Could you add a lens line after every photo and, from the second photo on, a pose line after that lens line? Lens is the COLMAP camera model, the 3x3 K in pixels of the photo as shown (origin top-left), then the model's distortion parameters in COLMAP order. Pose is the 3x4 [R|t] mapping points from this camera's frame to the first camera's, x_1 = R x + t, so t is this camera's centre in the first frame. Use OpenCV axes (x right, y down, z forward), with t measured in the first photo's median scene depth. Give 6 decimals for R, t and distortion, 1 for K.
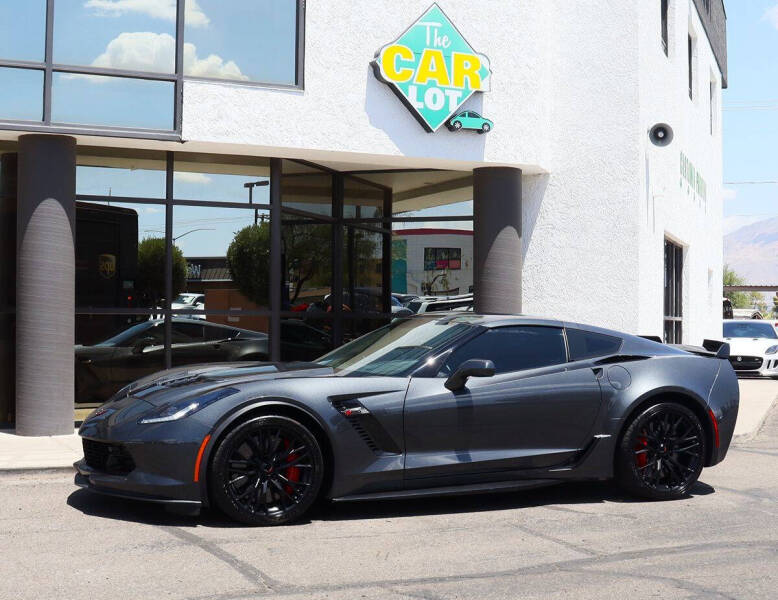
lens RADIAL K [[1387.1, 0, 390.8], [0, 1387.1, 294.4], [0, 0, 1]] dist [-0.152351, 0.000000]
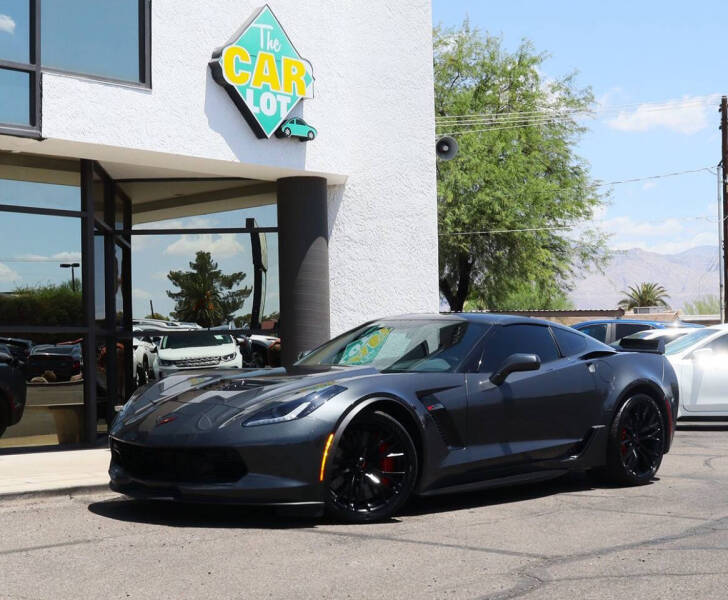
lens RADIAL K [[1534.8, 0, 363.5], [0, 1534.8, 302.1], [0, 0, 1]] dist [-0.149628, 0.000000]
pose [[0.917825, -0.008350, 0.396898, -0.337612], [0.017455, 0.999661, -0.019333, 0.019053], [-0.396602, 0.024672, 0.917659, -0.003583]]
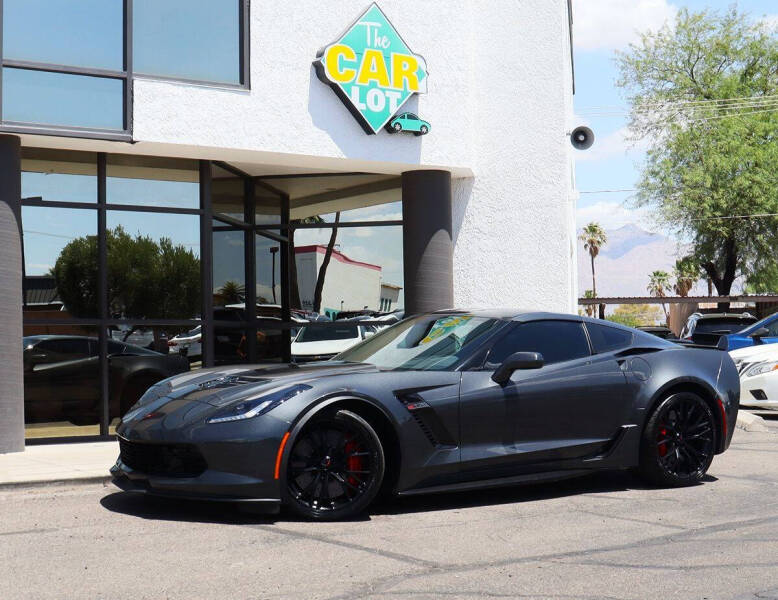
lens RADIAL K [[1473.1, 0, 363.0], [0, 1473.1, 325.0], [0, 0, 1]] dist [-0.145453, 0.000000]
pose [[0.985274, -0.018357, 0.169994, -0.160309], [0.017688, 0.999829, 0.005450, 0.012907], [-0.170065, -0.002363, 0.985430, -0.028697]]
